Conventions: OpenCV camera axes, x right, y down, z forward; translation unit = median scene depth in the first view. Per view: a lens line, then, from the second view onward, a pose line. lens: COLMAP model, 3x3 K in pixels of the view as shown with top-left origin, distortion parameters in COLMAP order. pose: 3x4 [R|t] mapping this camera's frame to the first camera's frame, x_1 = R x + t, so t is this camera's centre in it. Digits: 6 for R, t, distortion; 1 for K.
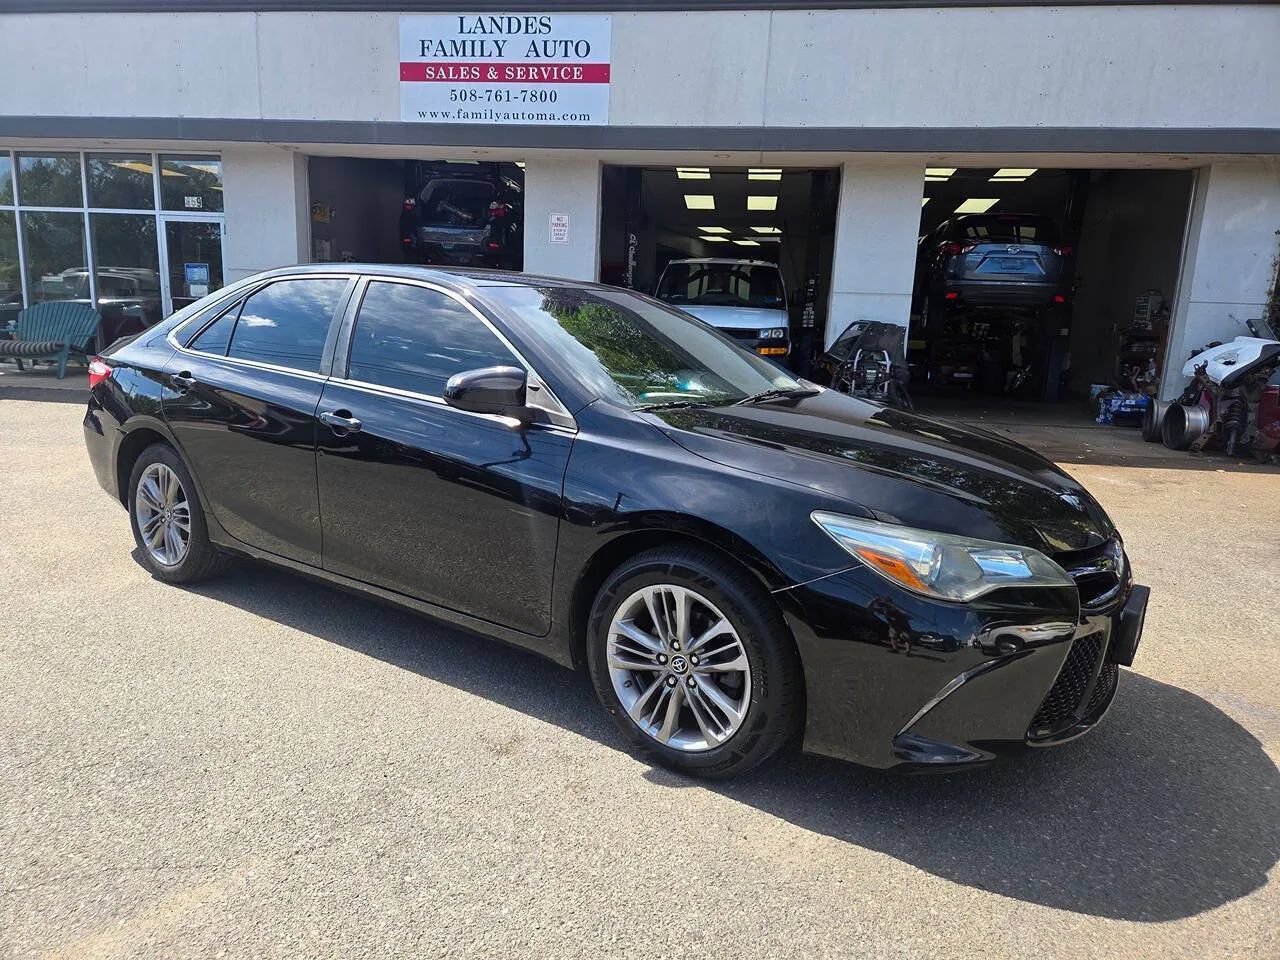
lens RADIAL K [[852.7, 0, 634.6], [0, 852.7, 485.6], [0, 0, 1]] dist [0.072847, -0.063474]
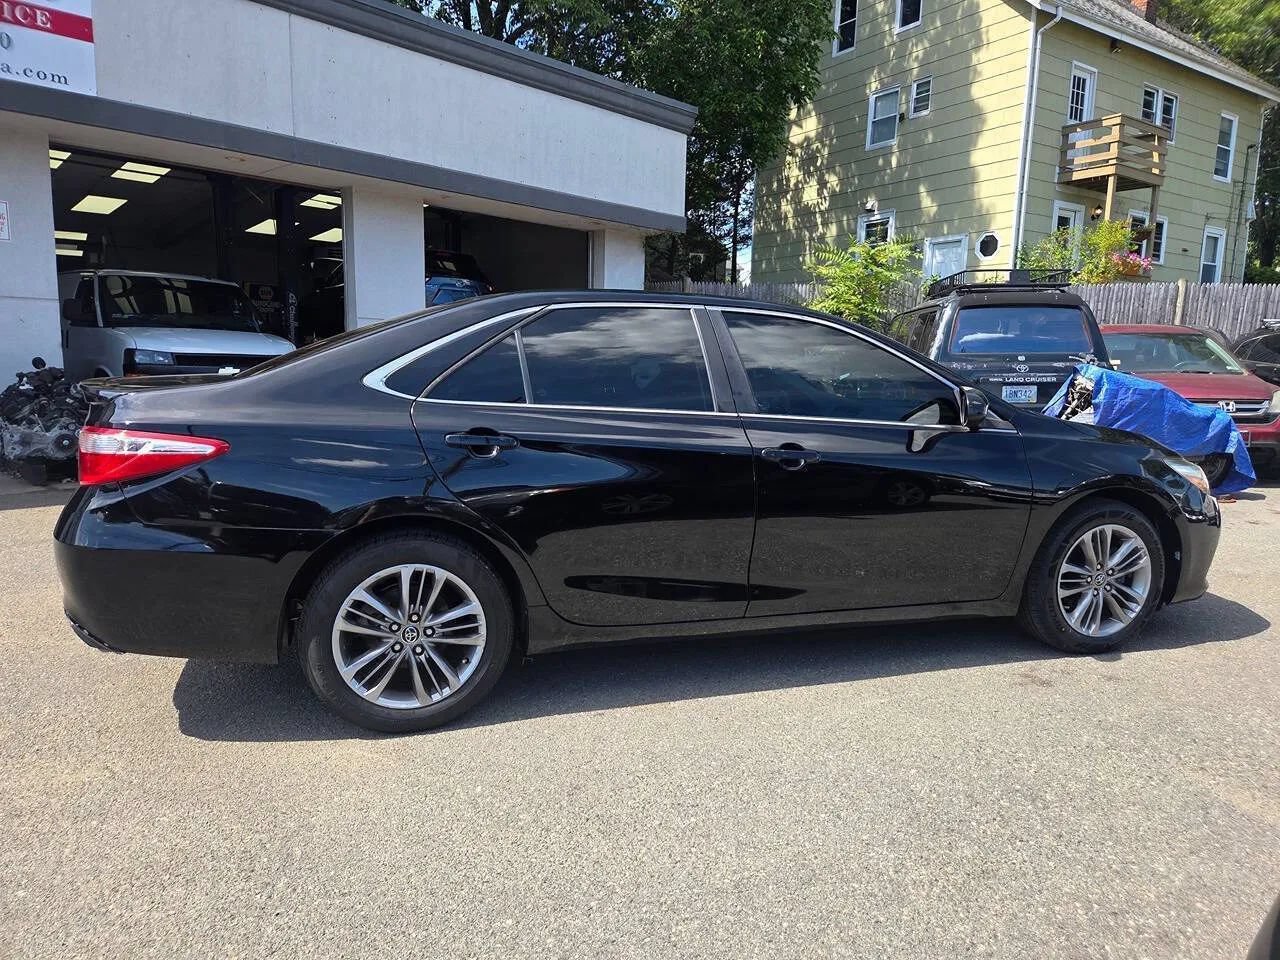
lens RADIAL K [[851.6, 0, 645.2], [0, 851.6, 493.1], [0, 0, 1]] dist [0.070079, -0.059994]
pose [[0.602713, -0.144504, 0.784765, -1.002036], [0.159418, 0.985445, 0.059020, -0.095151], [-0.781871, 0.089534, 0.616978, 0.439102]]
